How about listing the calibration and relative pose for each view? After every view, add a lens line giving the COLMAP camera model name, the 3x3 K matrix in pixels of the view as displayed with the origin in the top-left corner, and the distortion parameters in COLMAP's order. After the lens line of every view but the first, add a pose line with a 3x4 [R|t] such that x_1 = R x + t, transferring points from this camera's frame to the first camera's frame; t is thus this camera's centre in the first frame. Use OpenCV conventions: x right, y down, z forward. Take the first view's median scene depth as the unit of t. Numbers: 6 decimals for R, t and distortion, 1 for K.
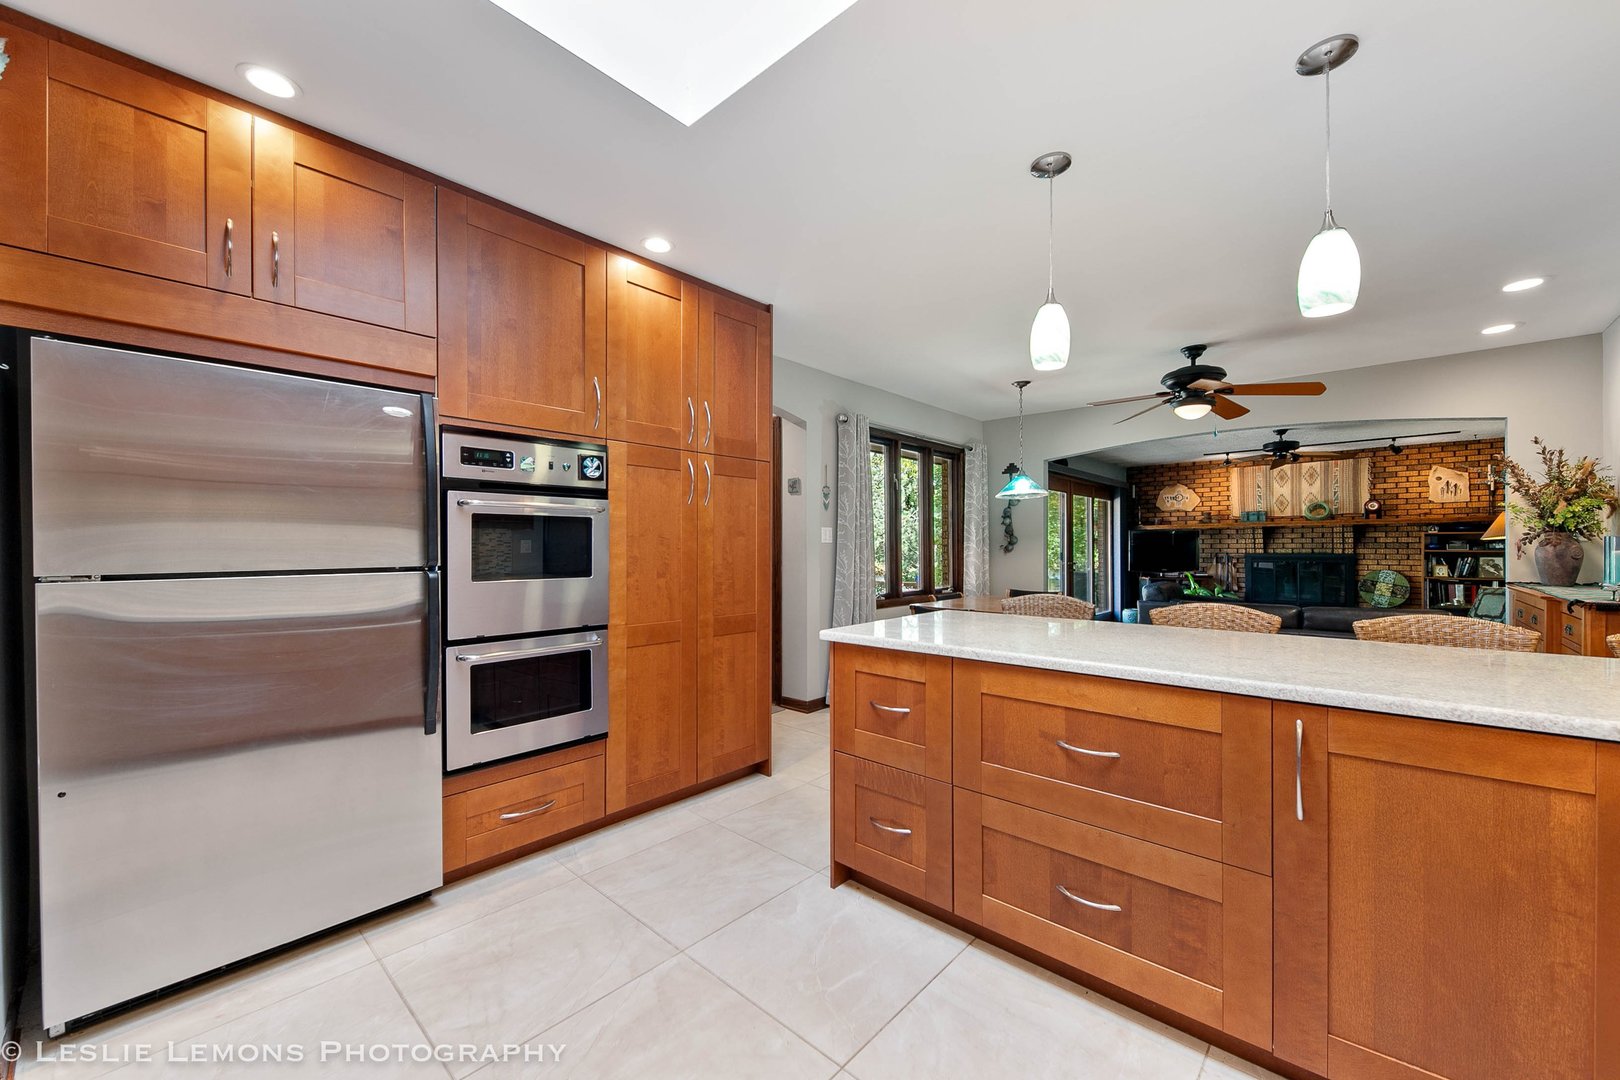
lens RADIAL K [[619.6, 0, 809.1], [0, 619.6, 547.5], [0, 0, 1]] dist [0.022819, -0.011150]
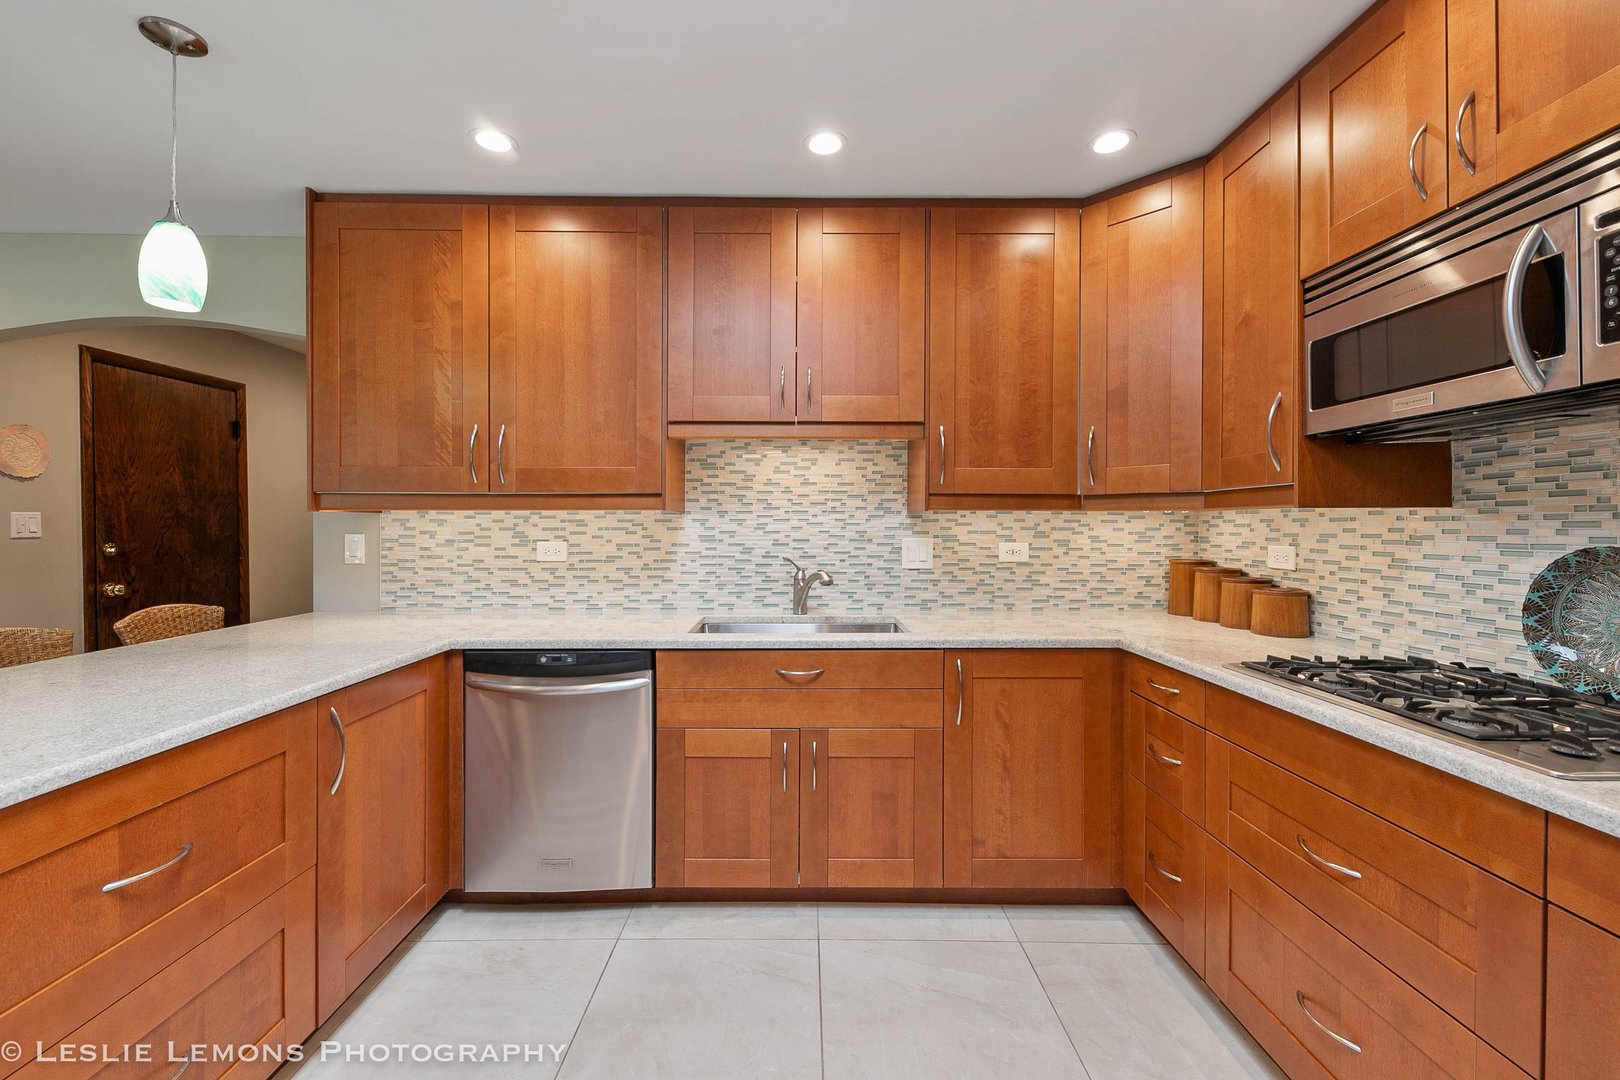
lens RADIAL K [[657.0, 0, 799.9], [0, 657.0, 526.1], [0, 0, 1]] dist [0.000940, -0.000684]
pose [[-0.672925, 0.003090, 0.739705, -0.353002], [0.003086, 0.999994, -0.001370, -0.025521], [-0.739705, 0.001360, -0.672930, 0.616714]]
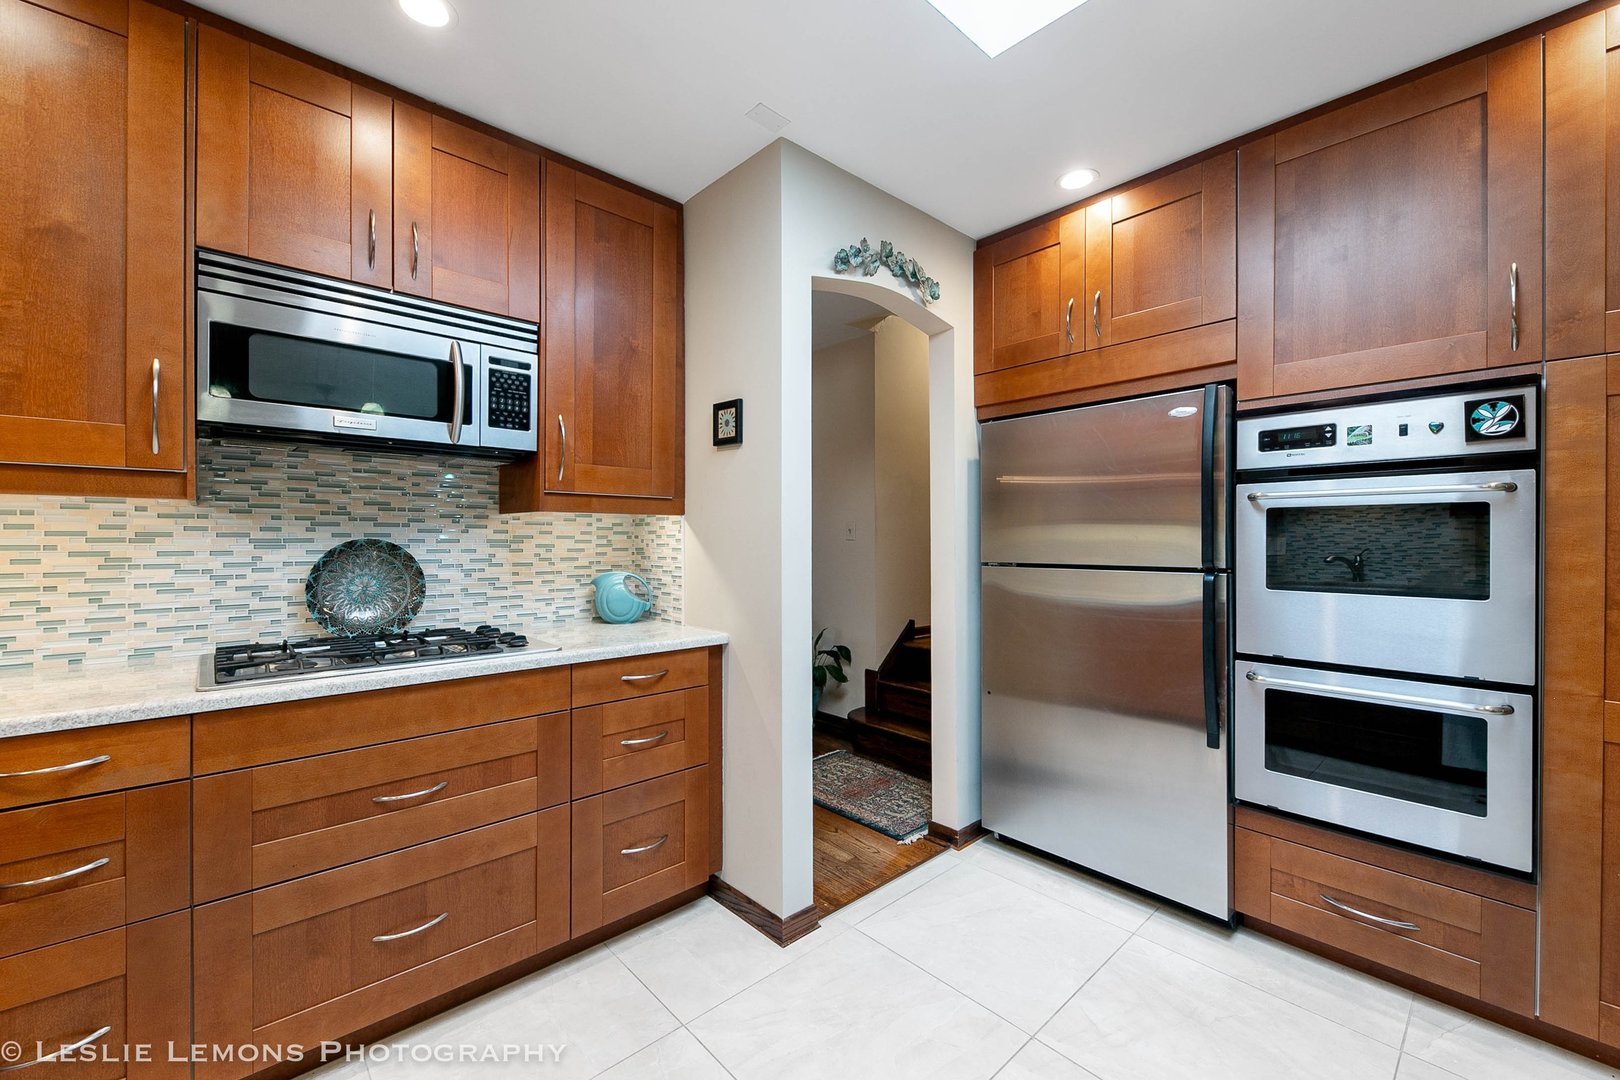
lens RADIAL K [[639.1, 0, 810.0], [0, 639.1, 540.0], [0, 0, 1]] dist [0.012950, -0.007928]
pose [[-0.092556, 0.002884, -0.995703, 0.331782], [-0.003350, 0.999989, 0.003208, -0.010959], [0.995702, 0.003632, -0.092546, 0.399664]]
